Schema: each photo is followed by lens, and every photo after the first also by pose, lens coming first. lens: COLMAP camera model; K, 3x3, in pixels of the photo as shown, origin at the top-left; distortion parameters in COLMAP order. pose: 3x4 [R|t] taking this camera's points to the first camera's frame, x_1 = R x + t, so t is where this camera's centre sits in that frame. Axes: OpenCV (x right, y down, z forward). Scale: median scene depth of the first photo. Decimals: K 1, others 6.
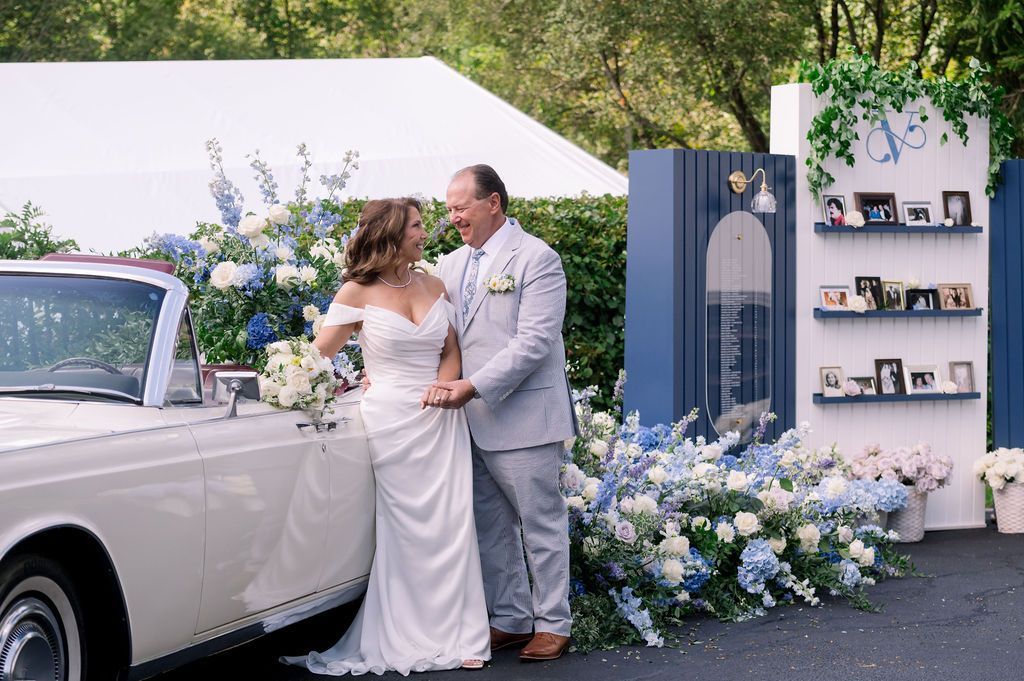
lens RADIAL K [[2177.4, 0, 512.0], [0, 2177.4, 340.5], [0, 0, 1]] dist [-0.116268, -0.467280]
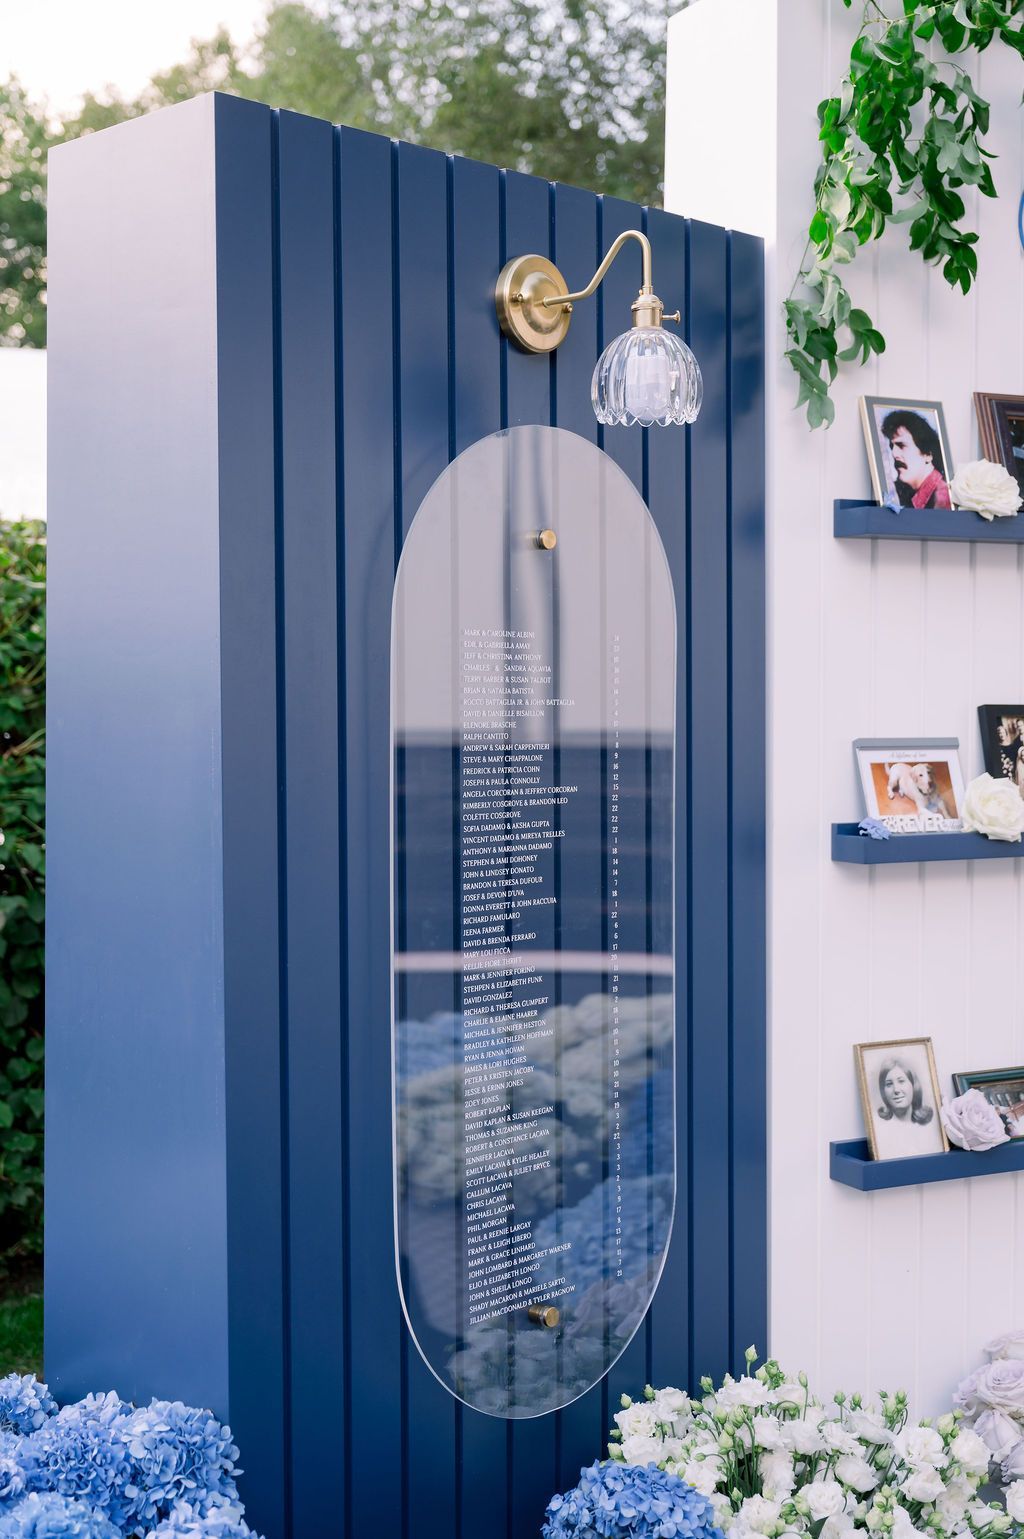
lens RADIAL K [[2199.7, 0, 512.0], [0, 2199.7, 769.5], [0, 0, 1]] dist [0.004504, 0.020306]
pose [[0.998064, -0.005936, 0.061905, 0.083511], [0.006331, 0.999961, -0.006198, -0.020227], [-0.061865, 0.006578, 0.998063, 0.736451]]
